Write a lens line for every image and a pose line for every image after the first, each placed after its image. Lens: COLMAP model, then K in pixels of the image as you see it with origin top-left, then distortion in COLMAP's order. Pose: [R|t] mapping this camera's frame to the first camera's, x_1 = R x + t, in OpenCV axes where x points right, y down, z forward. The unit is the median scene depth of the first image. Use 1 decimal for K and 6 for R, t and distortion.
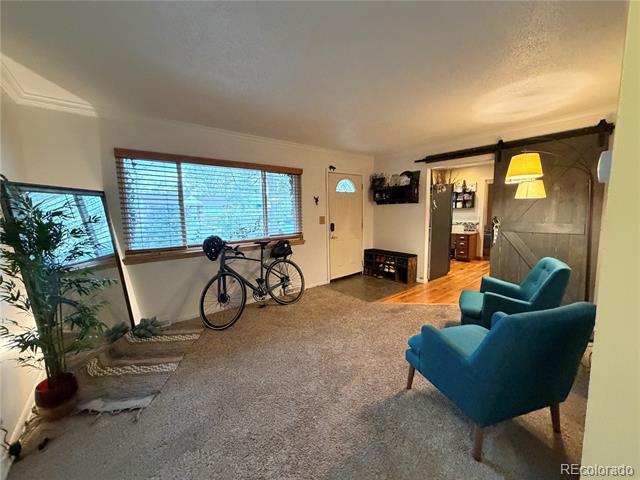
lens RADIAL K [[257.7, 0, 318.8], [0, 257.7, 238.2], [0, 0, 1]] dist [0.000119, -0.000035]
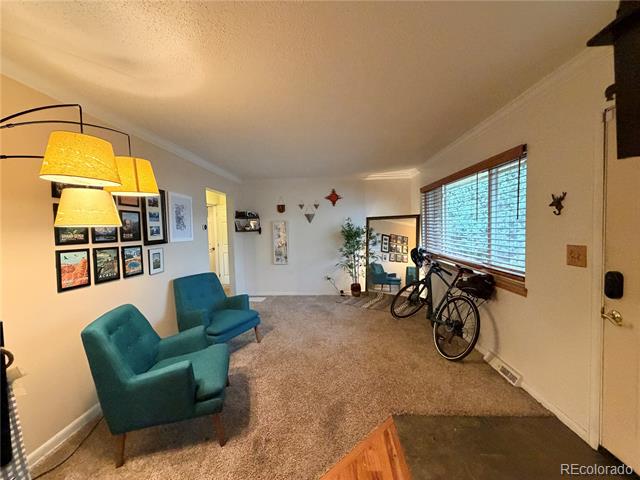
lens RADIAL K [[257.7, 0, 318.8], [0, 257.7, 238.2], [0, 0, 1]] dist [0.000119, -0.000035]
pose [[-0.675593, 0.062924, -0.734584, 0.581777], [-0.039606, 0.991815, 0.121384, -0.137140], [0.736210, 0.111100, -0.667571, 1.071045]]
